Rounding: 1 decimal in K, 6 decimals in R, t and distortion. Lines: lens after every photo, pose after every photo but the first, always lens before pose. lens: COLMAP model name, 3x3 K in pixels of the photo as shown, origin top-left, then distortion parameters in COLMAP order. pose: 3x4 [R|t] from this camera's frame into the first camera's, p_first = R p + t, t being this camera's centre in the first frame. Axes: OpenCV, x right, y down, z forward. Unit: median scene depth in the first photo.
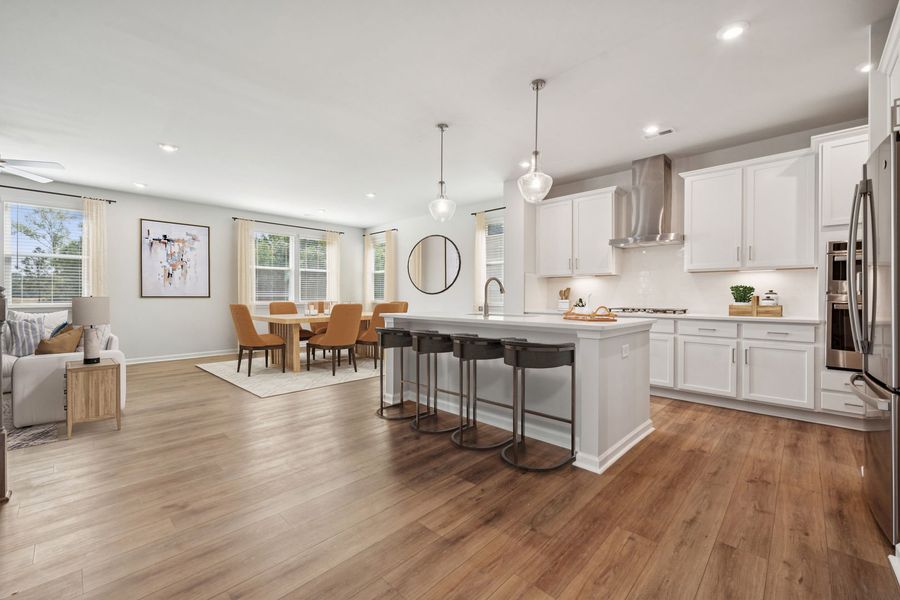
lens RADIAL K [[373.6, 0, 459.8], [0, 373.6, 295.3], [0, 0, 1]] dist [0.003052, -0.000673]
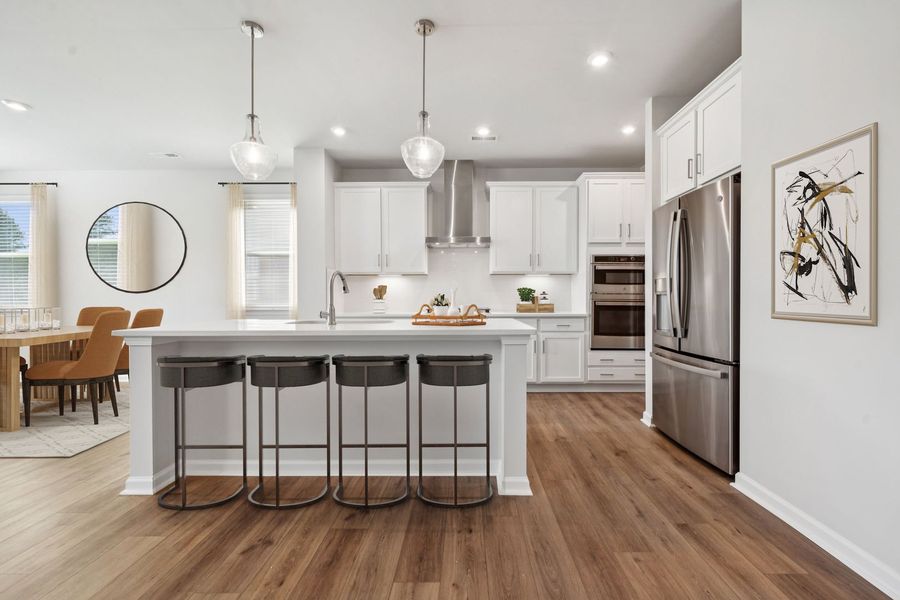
lens RADIAL K [[373.6, 0, 468.7], [0, 373.6, 300.6], [0, 0, 1]] dist [0.003052, -0.000673]
pose [[0.731409, -0.010100, 0.681864, -0.234753], [0.001294, 0.999909, 0.013423, 0.000612], [-0.681938, -0.008936, 0.731356, 0.312714]]
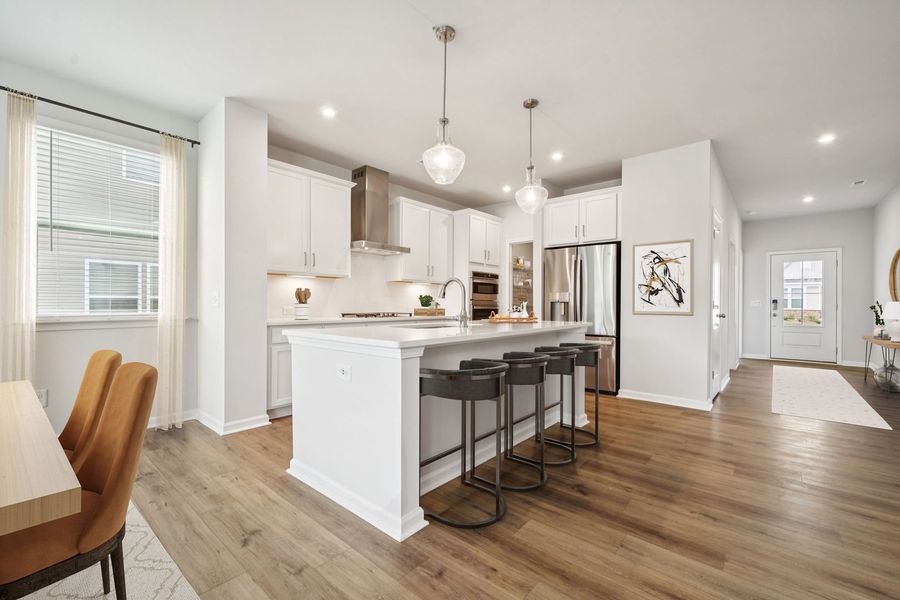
lens RADIAL K [[373.6, 0, 459.1], [0, 373.6, 305.1], [0, 0, 1]] dist [0.003052, -0.000673]
pose [[-0.034367, -0.005366, 0.999395, -0.795222], [-0.012929, 0.999904, 0.004924, 0.008458], [-0.999326, -0.012752, -0.034433, 1.149704]]
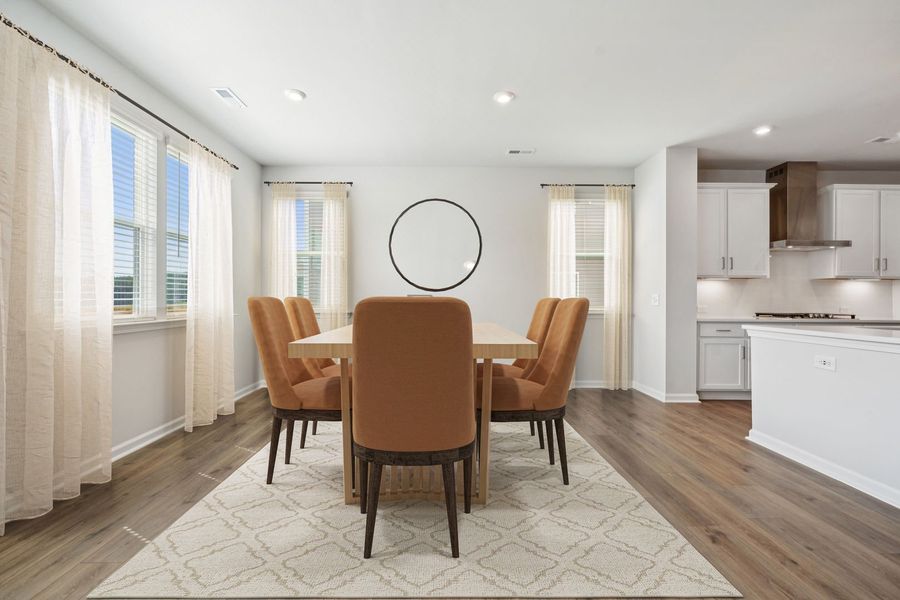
lens RADIAL K [[373.6, 0, 450.6], [0, 373.6, 297.5], [0, 0, 1]] dist [0.003052, -0.000673]
pose [[0.737745, 0.012455, 0.674964, -1.236450], [-0.012821, 0.999908, -0.004437, 0.013755], [-0.674957, -0.005380, 0.737837, 1.283147]]
